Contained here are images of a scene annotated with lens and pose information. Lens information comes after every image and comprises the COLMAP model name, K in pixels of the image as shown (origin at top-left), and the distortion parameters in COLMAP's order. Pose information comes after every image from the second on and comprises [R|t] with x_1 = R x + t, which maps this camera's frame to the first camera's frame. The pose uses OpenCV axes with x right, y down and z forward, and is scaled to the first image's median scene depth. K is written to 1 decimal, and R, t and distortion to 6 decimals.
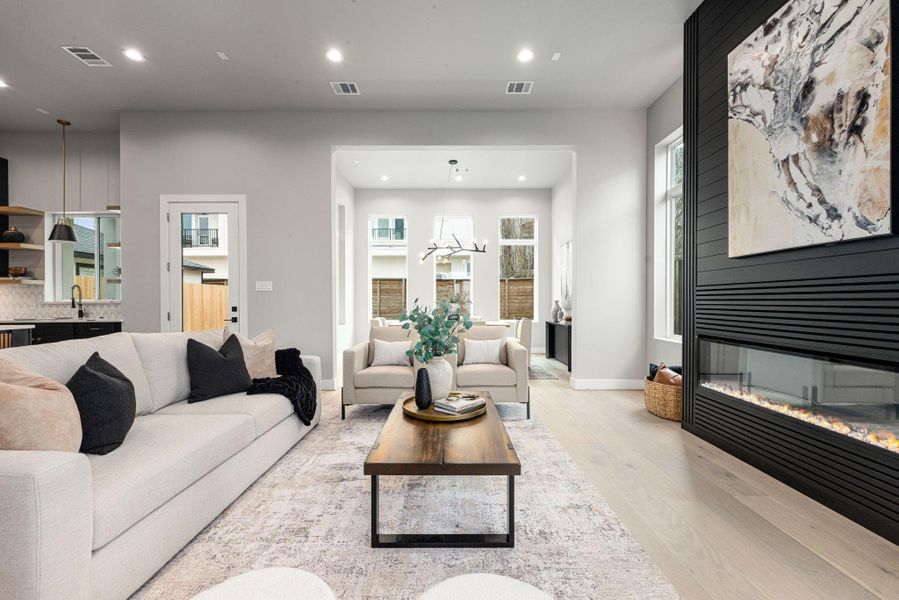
lens RADIAL K [[368.2, 0, 449.5], [0, 368.2, 300.0], [0, 0, 1]] dist [0.002342, 0.000341]
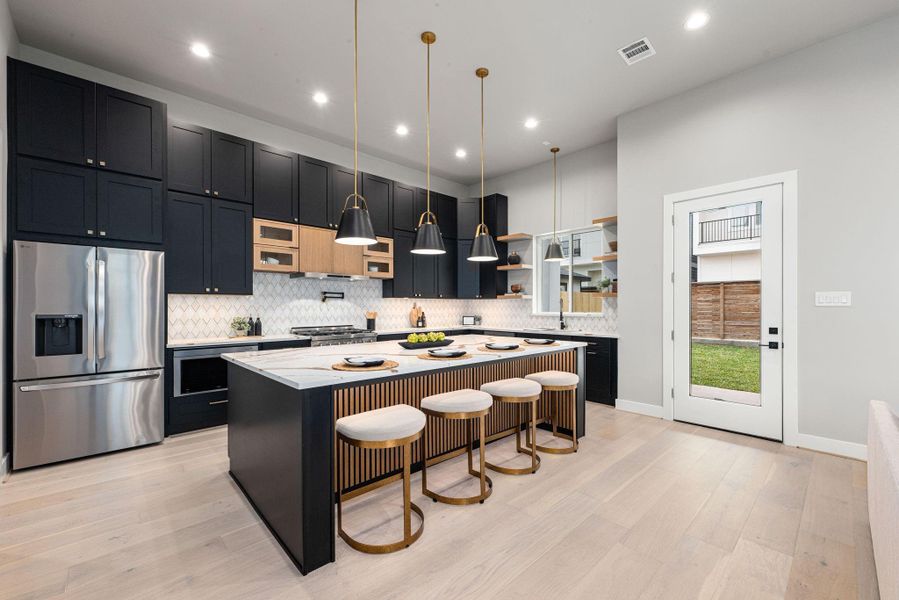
lens RADIAL K [[370.2, 0, 448.2], [0, 370.2, 308.5], [0, 0, 1]] dist [-0.000181, 0.000025]
pose [[0.679687, 0.008566, -0.733452, -0.486608], [-0.001244, 0.999944, 0.010526, -0.026709], [0.733501, -0.006242, 0.679660, 0.027590]]
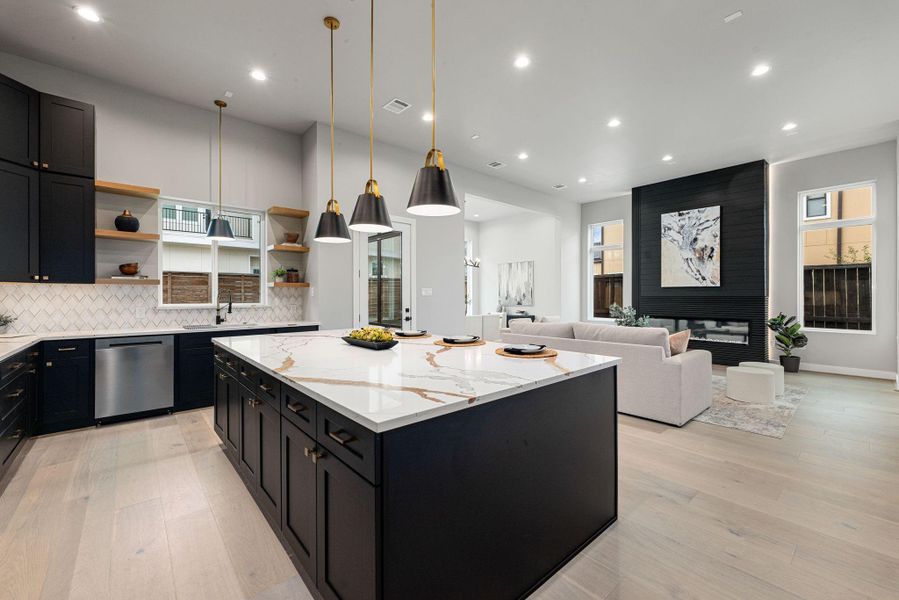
lens RADIAL K [[368.2, 0, 449.5], [0, 368.2, 300.0], [0, 0, 1]] dist [0.002342, 0.000341]
pose [[0.753379, -0.004487, 0.657571, -1.300083], [-0.002713, 0.999947, 0.009932, -0.022647], [-0.657581, -0.009266, 0.753327, -0.028444]]
